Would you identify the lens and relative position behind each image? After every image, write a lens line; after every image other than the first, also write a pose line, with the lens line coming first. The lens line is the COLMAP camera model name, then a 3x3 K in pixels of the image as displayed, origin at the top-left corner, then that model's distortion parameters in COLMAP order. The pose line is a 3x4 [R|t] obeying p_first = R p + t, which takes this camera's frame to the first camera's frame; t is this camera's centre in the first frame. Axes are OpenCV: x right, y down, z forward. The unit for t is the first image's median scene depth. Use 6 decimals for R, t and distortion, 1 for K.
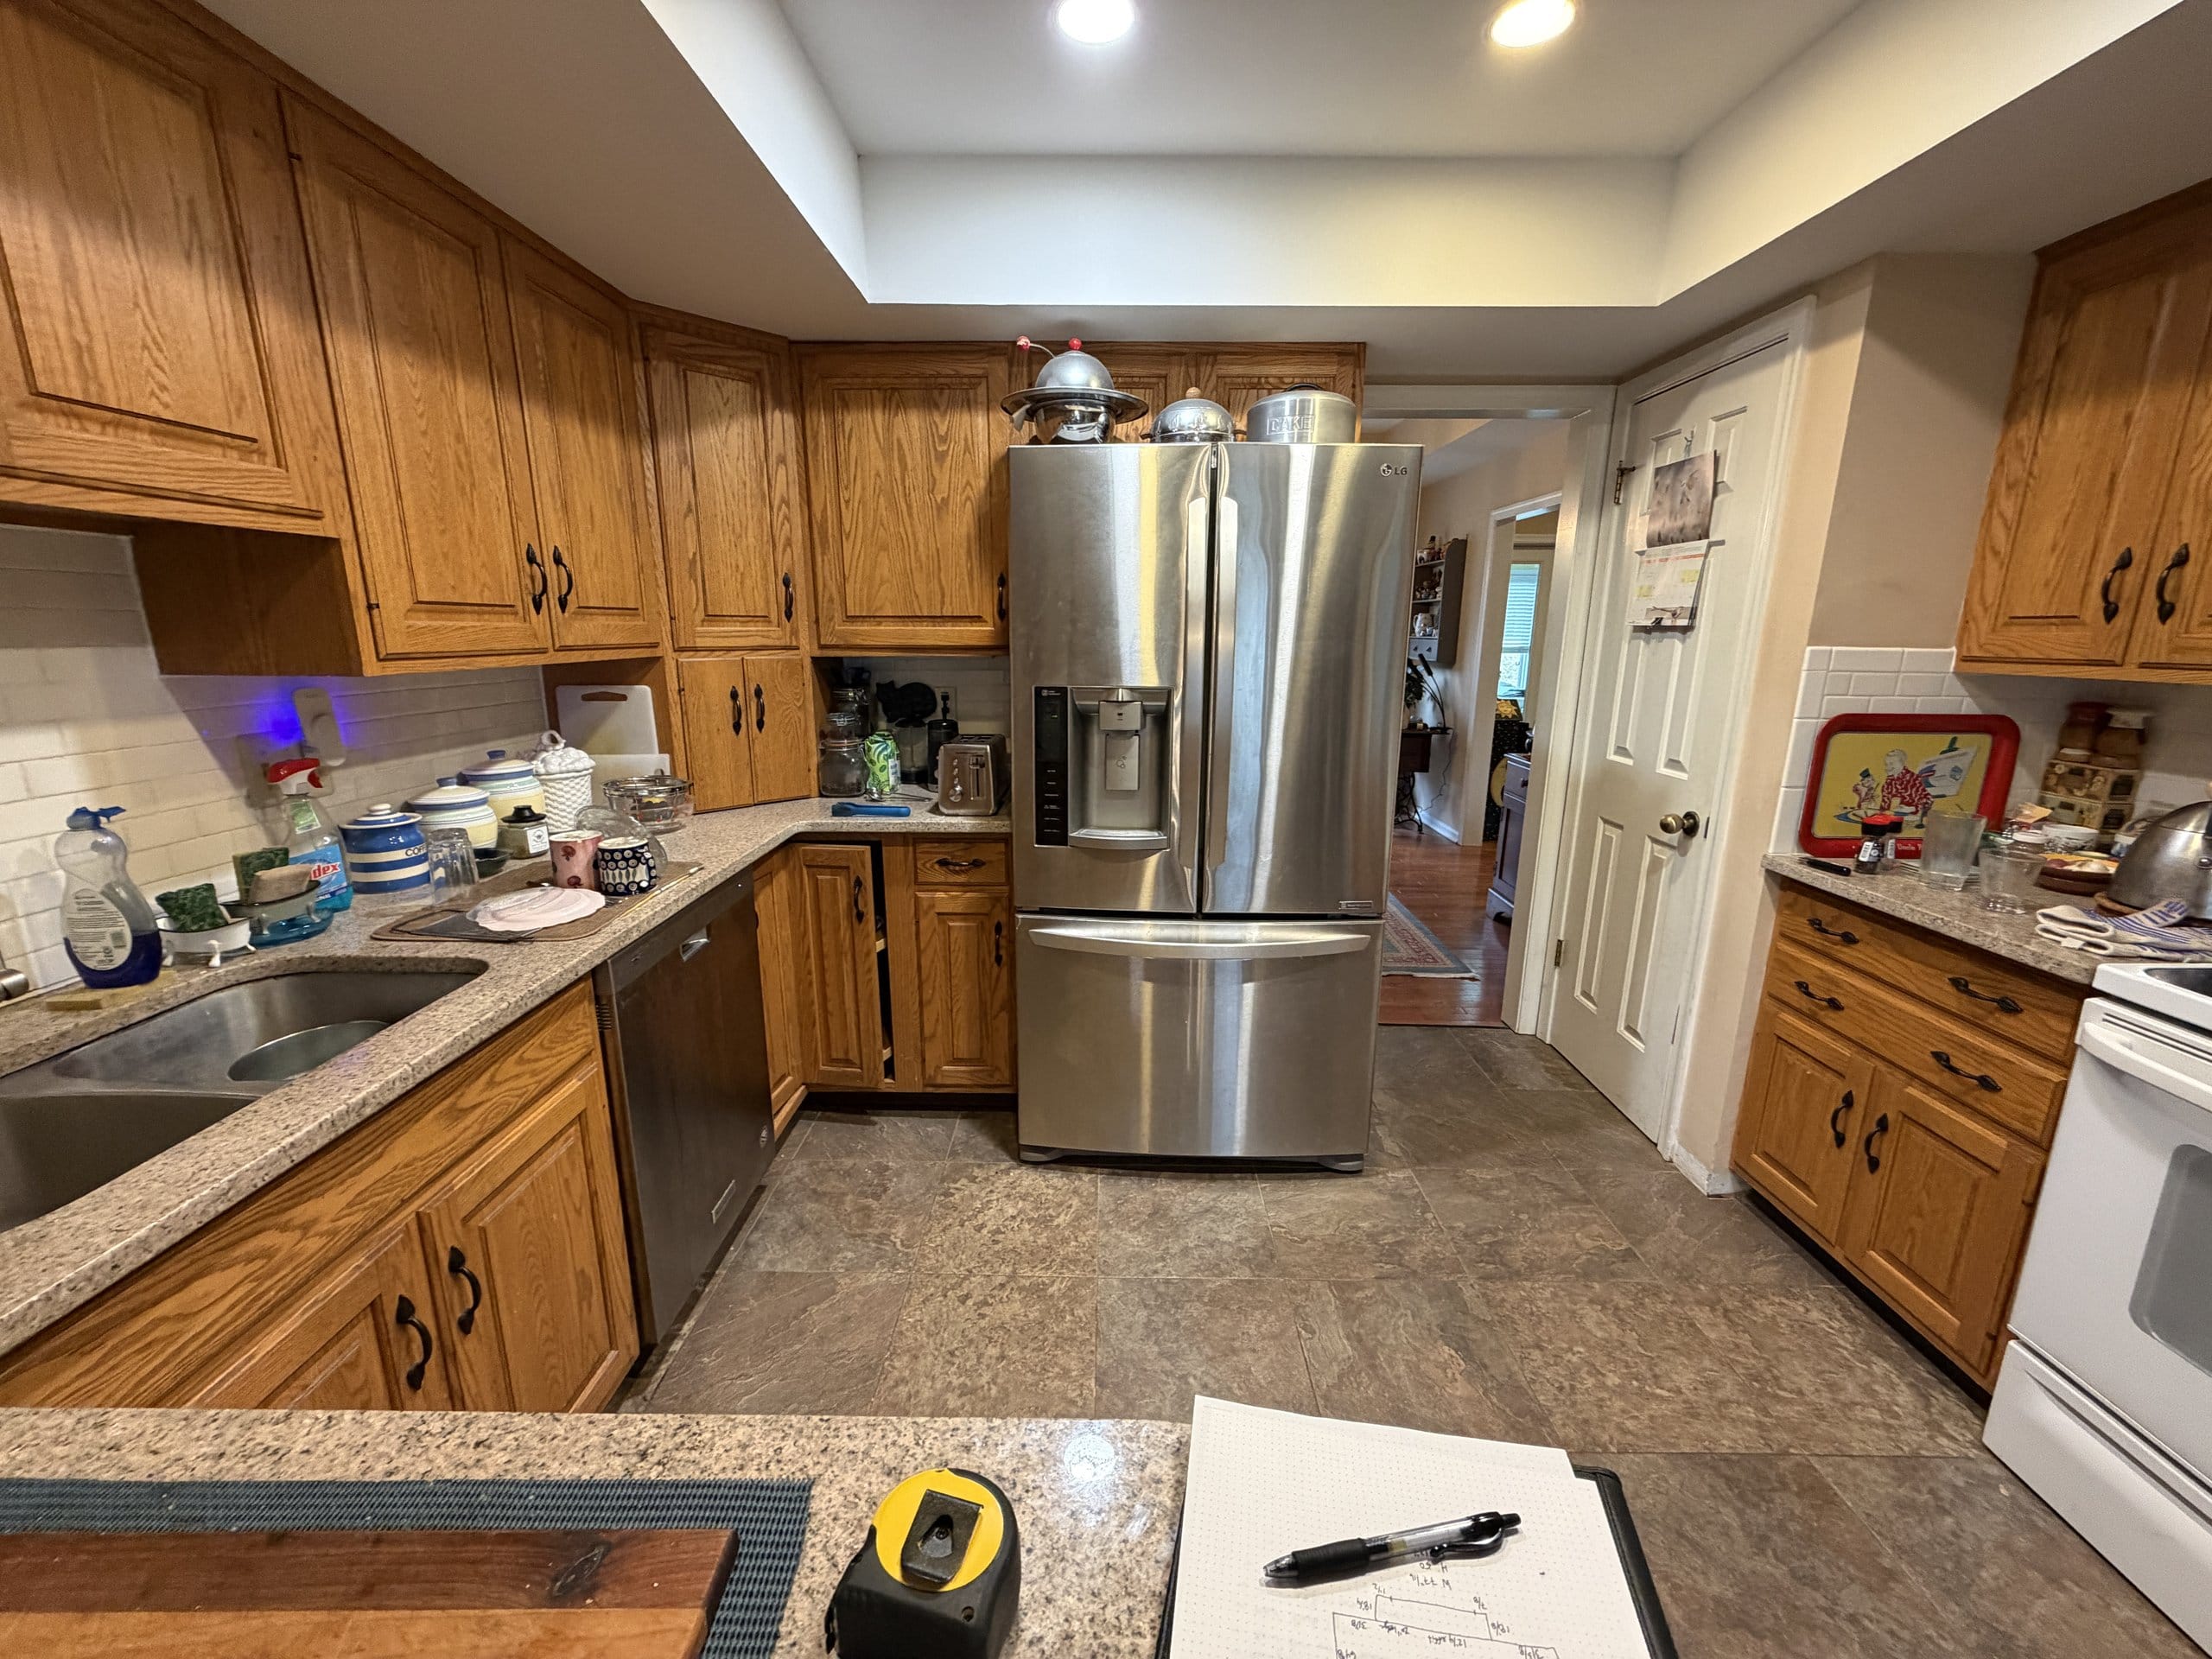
lens RADIAL K [[879.2, 0, 1097.4], [0, 879.2, 832.0], [0, 0, 1]] dist [0.000697, -0.000025]
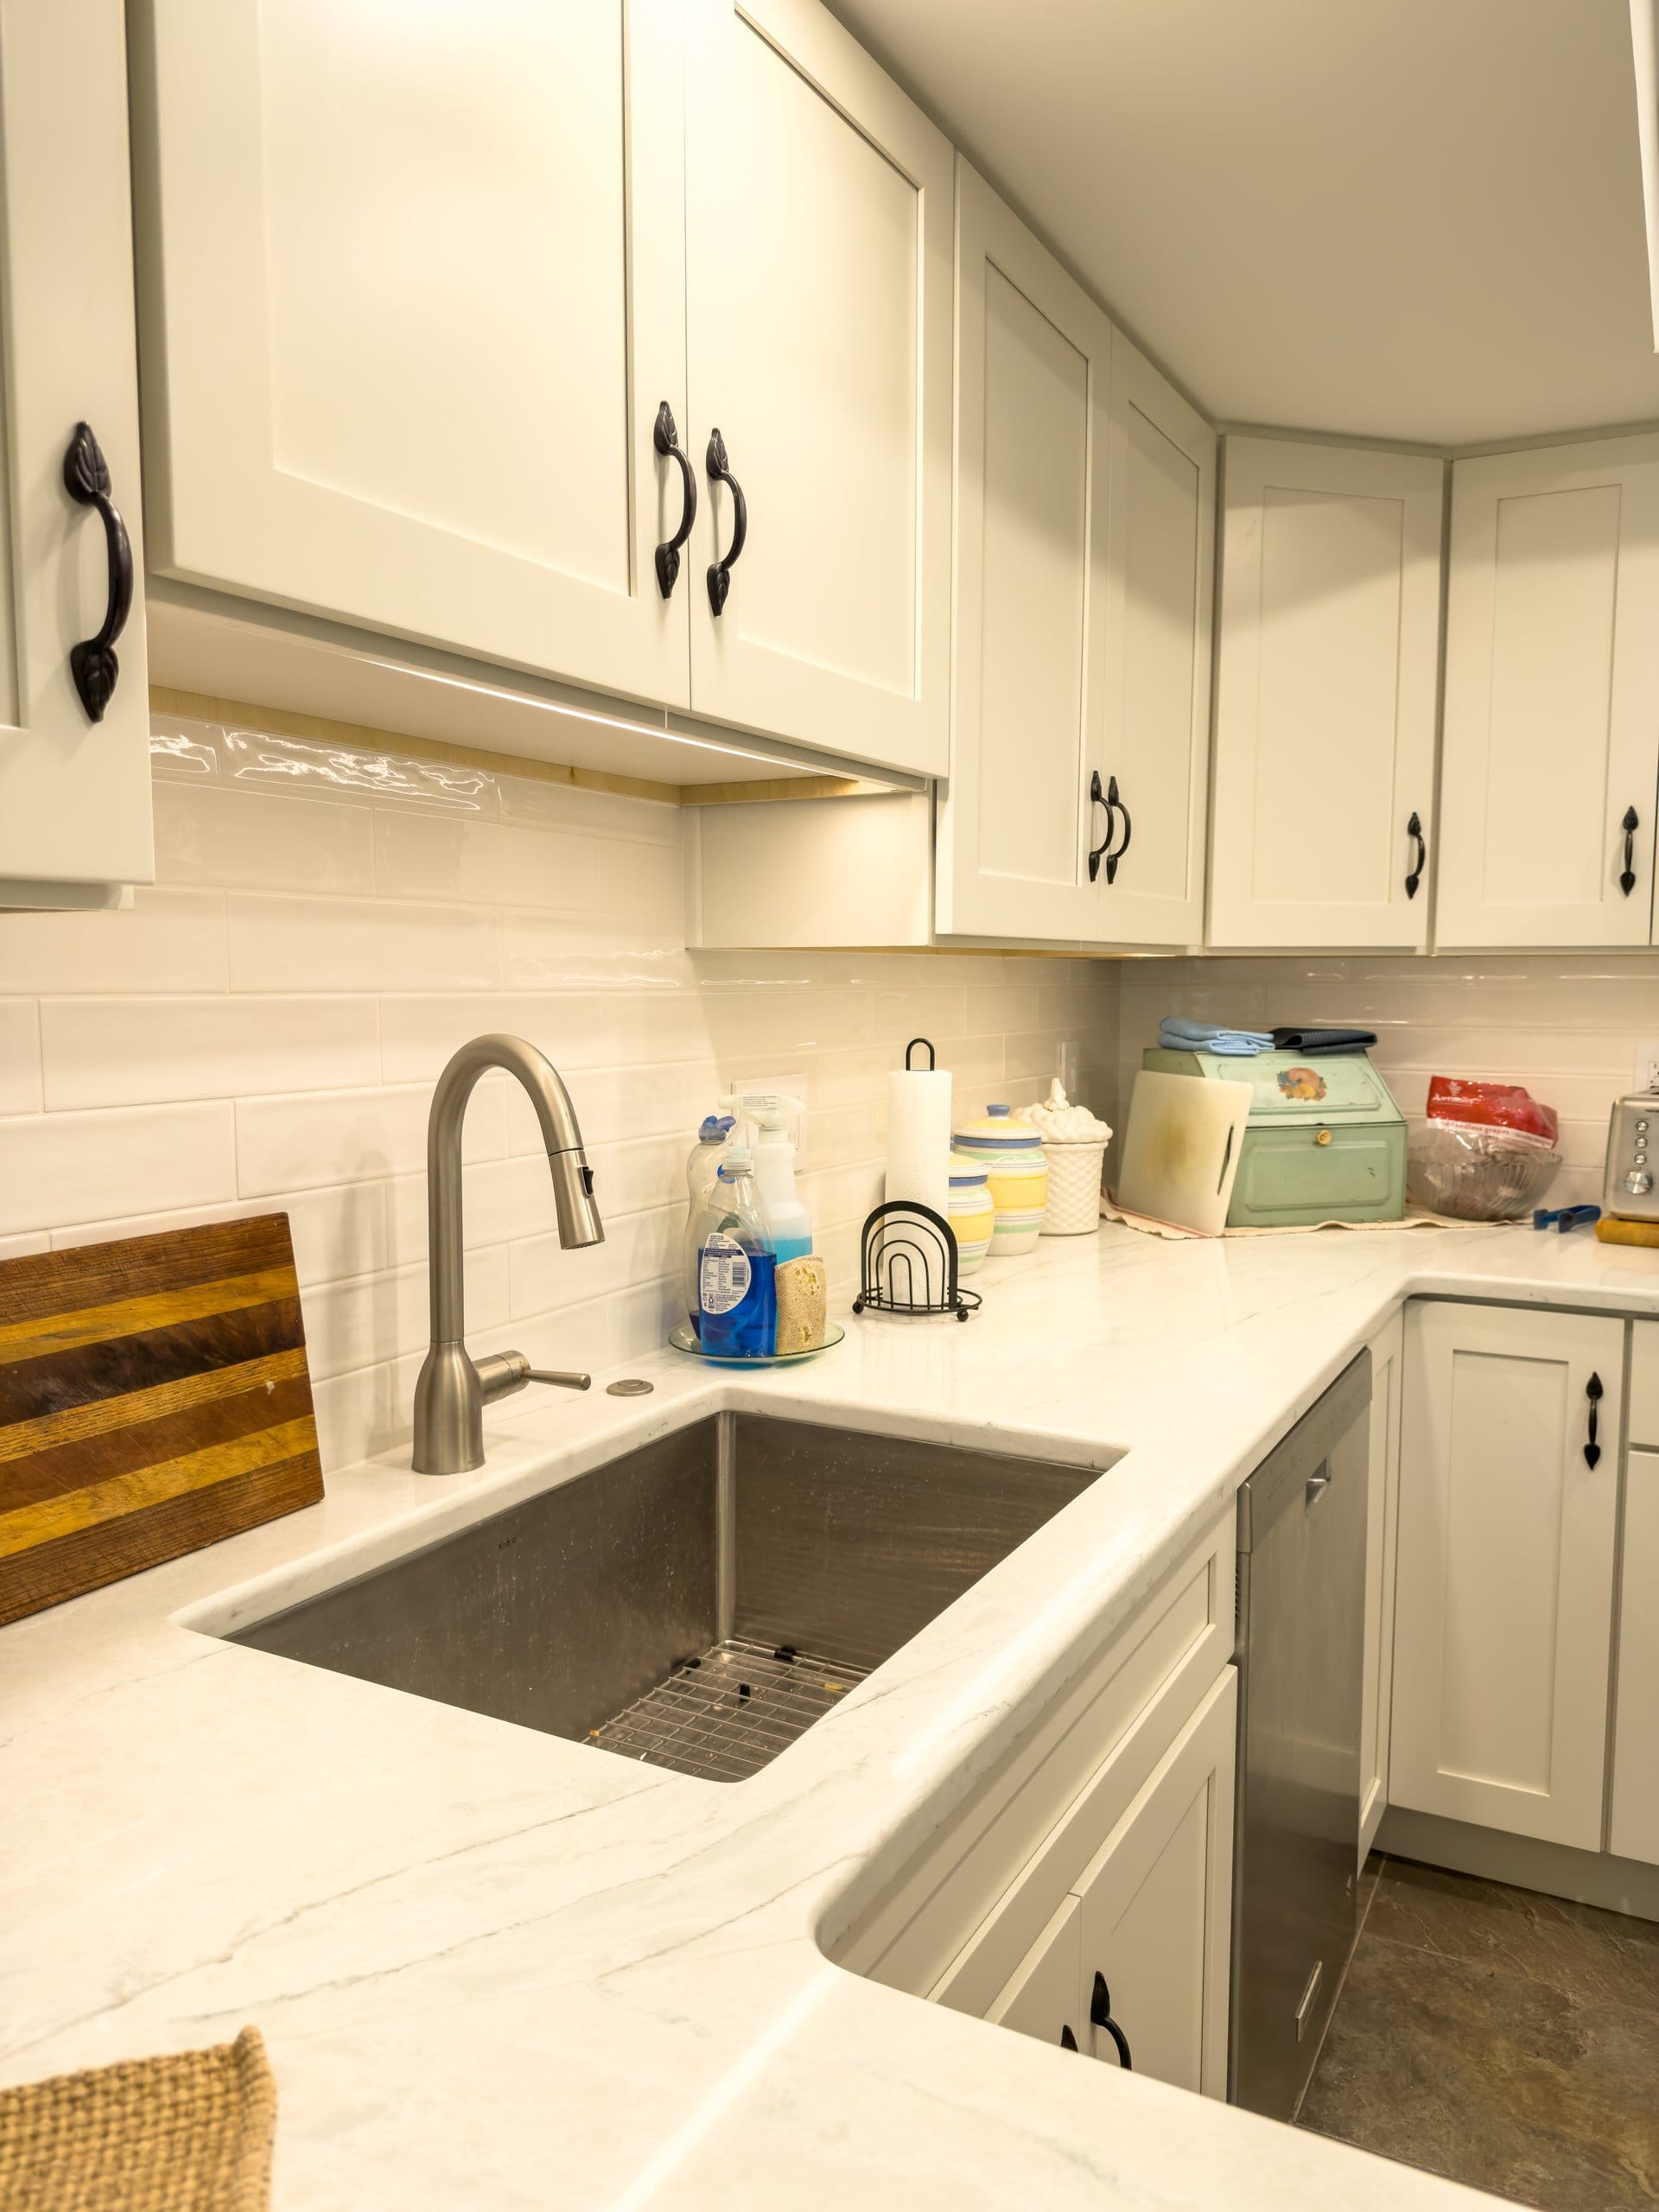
lens RADIAL K [[1551.1, 0, 834.0], [0, 1551.1, 1105.4], [0, 0, 1]] dist [0.076755, -0.105339]
pose [[0.883682, 0.039025, -0.466459, -0.237010], [-0.104194, 0.987916, -0.114740, 0.034516], [0.456344, 0.149996, 0.877070, -0.029323]]
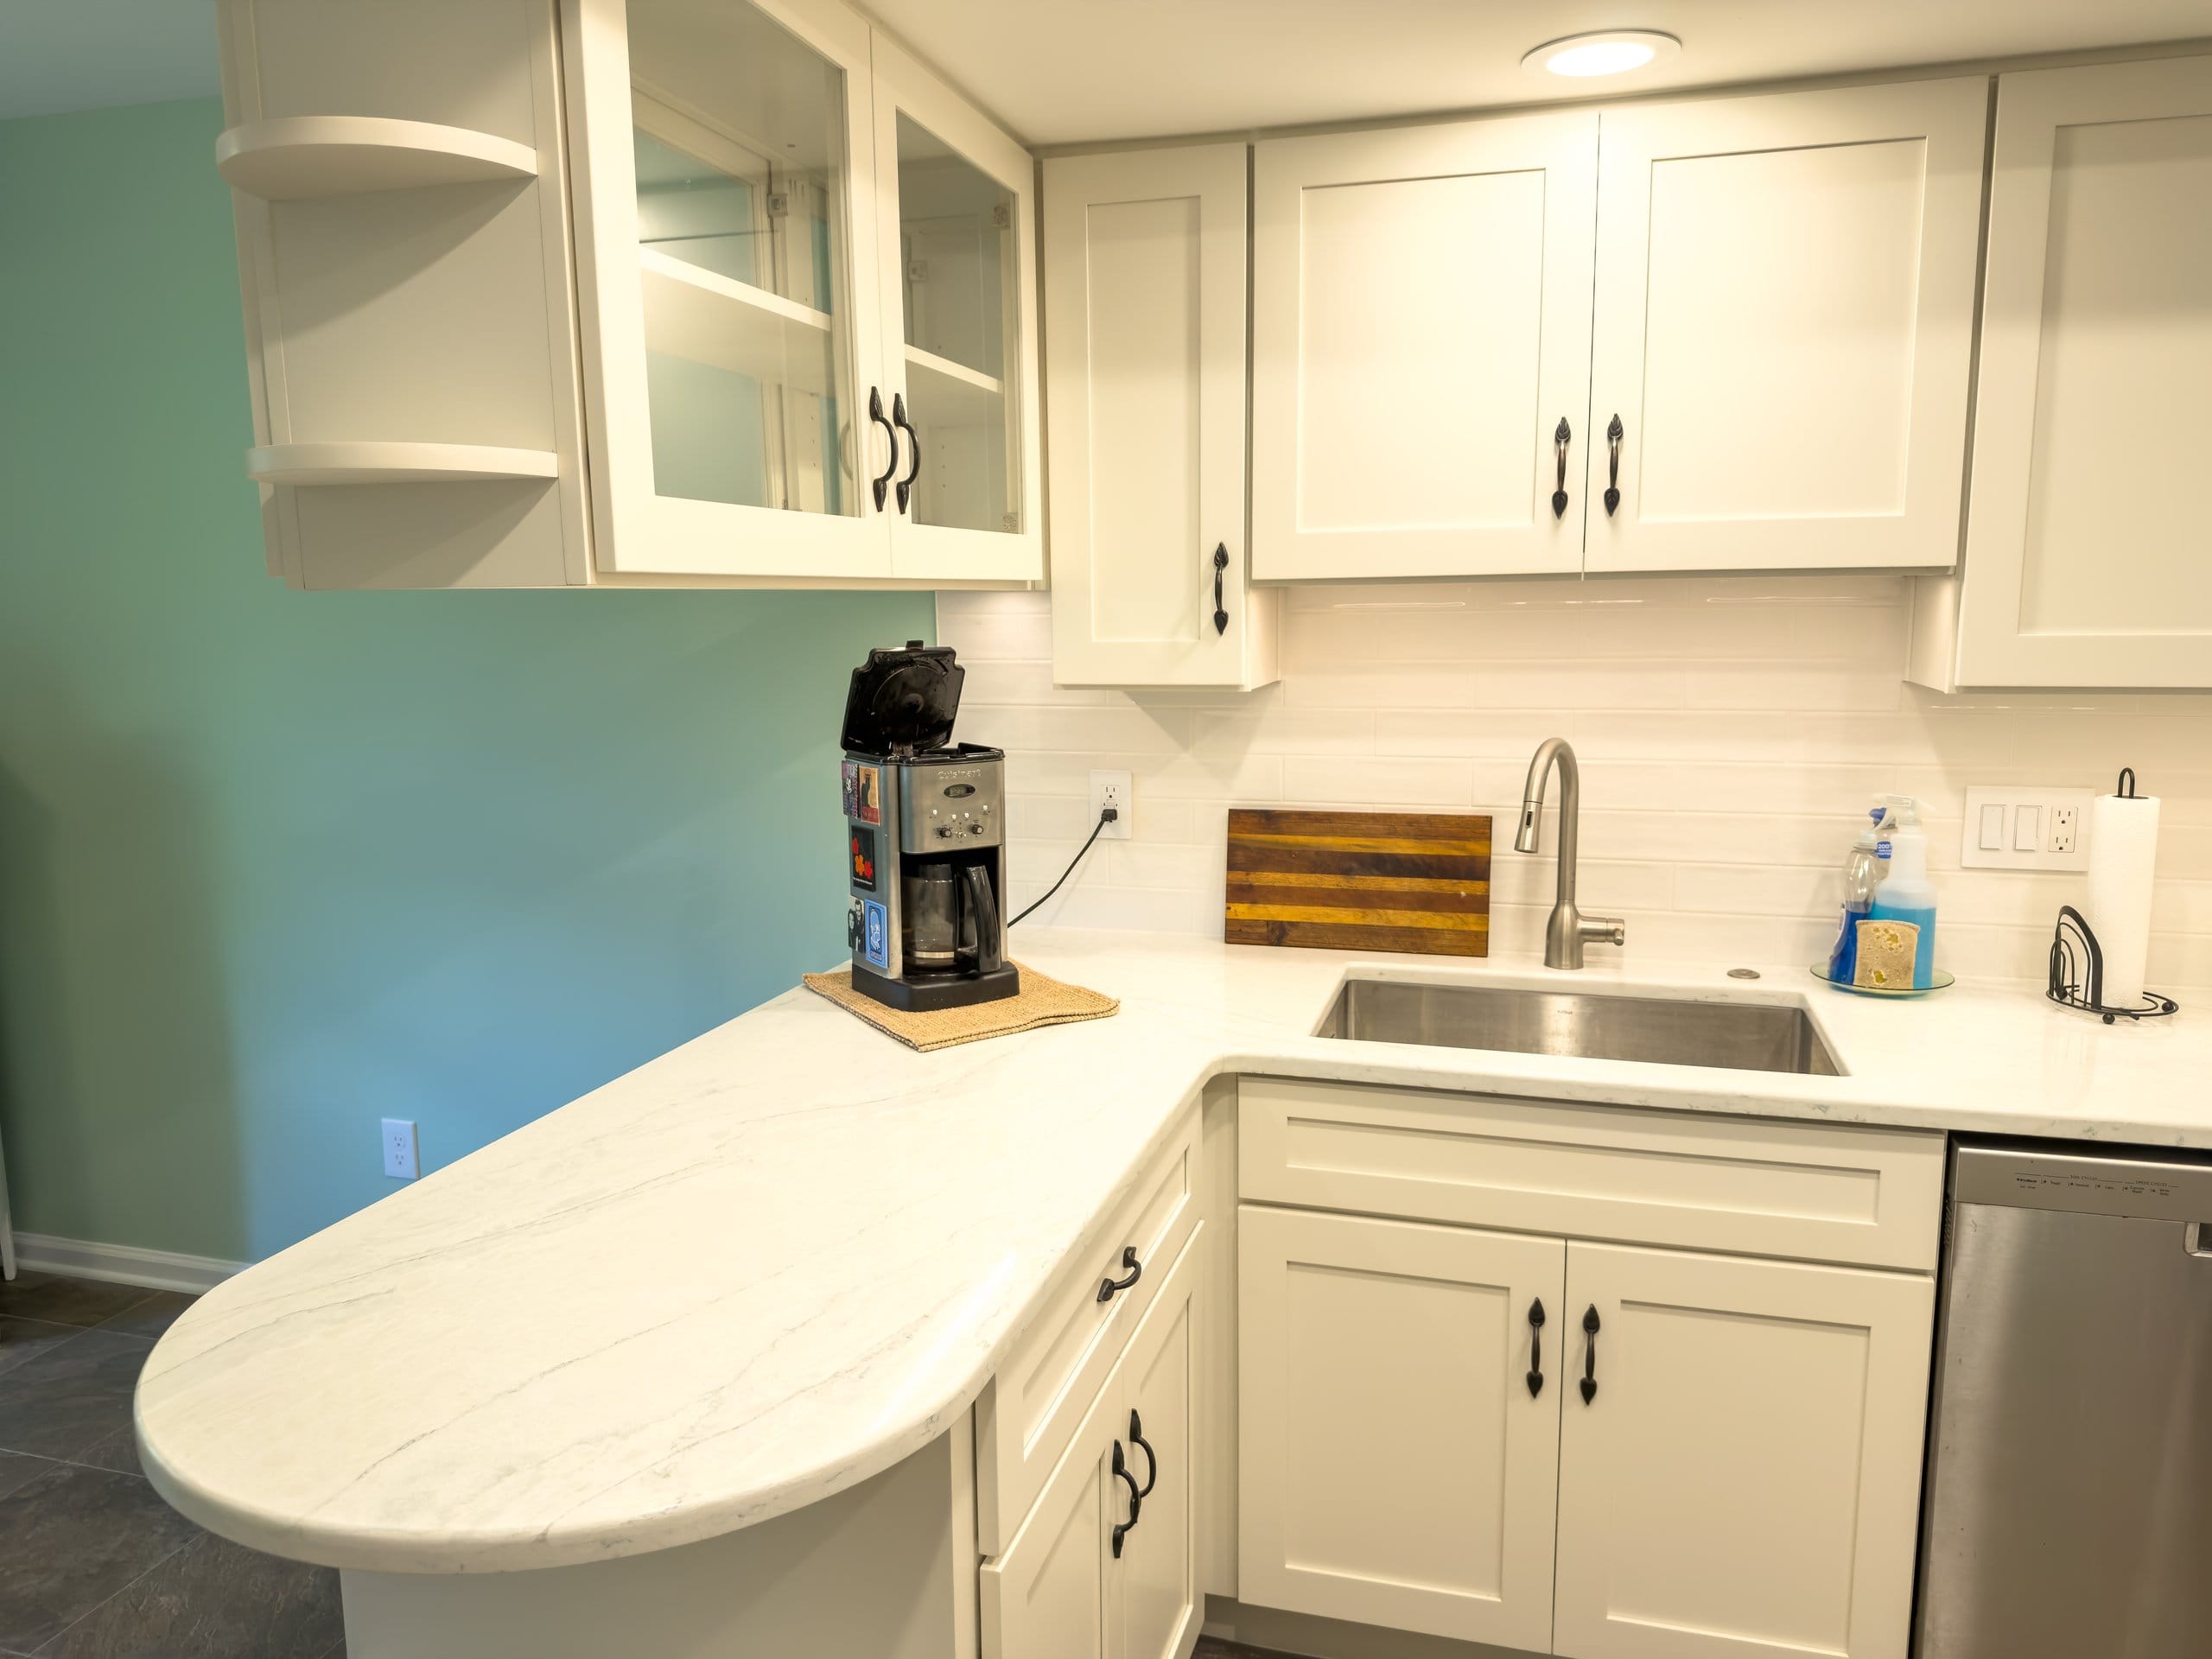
lens RADIAL K [[1562.4, 0, 1097.9], [0, 1562.4, 831.5], [0, 0, 1]] dist [0.119744, -0.202763]
pose [[-0.280205, 0.143461, -0.949160, 0.553201], [-0.203387, 0.957449, 0.204756, -0.148350], [0.938146, 0.250421, -0.239104, 0.408517]]
